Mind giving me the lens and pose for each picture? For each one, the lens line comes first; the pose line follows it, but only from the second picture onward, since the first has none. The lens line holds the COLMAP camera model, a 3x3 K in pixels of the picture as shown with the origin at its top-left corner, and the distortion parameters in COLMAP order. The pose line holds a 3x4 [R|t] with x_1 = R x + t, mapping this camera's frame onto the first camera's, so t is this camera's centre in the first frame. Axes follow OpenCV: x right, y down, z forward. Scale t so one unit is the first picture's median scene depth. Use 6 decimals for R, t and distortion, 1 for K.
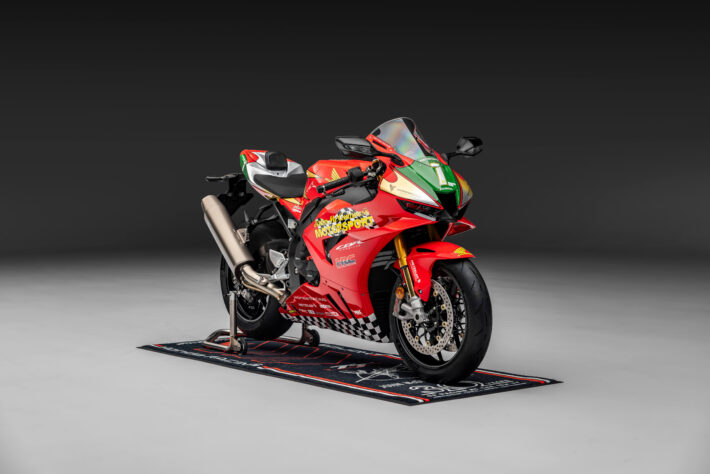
lens RADIAL K [[1106.0, 0, 354.1], [0, 1106.0, 235.9], [0, 0, 1]] dist [0.316895, 0.000000]
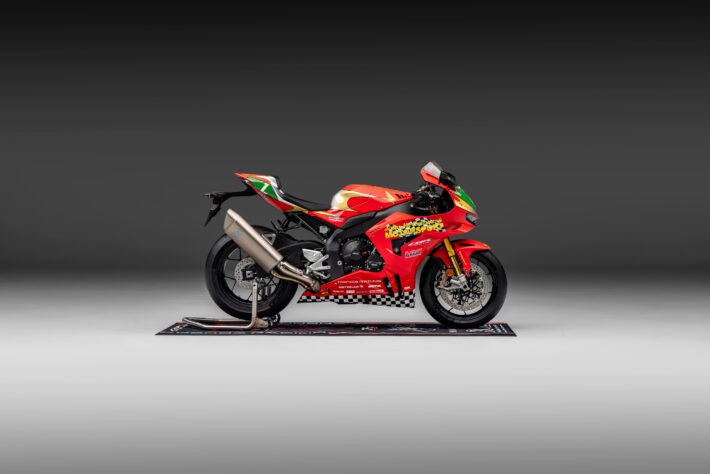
lens RADIAL K [[1106.0, 0, 353.0], [0, 1106.0, 236.7], [0, 0, 1]] dist [0.316895, 0.000000]
pose [[0.637425, 0.008576, 0.770465, -1.224573], [0.017354, 0.999525, -0.025484, 0.037520], [-0.770317, 0.029615, 0.636973, 0.103717]]
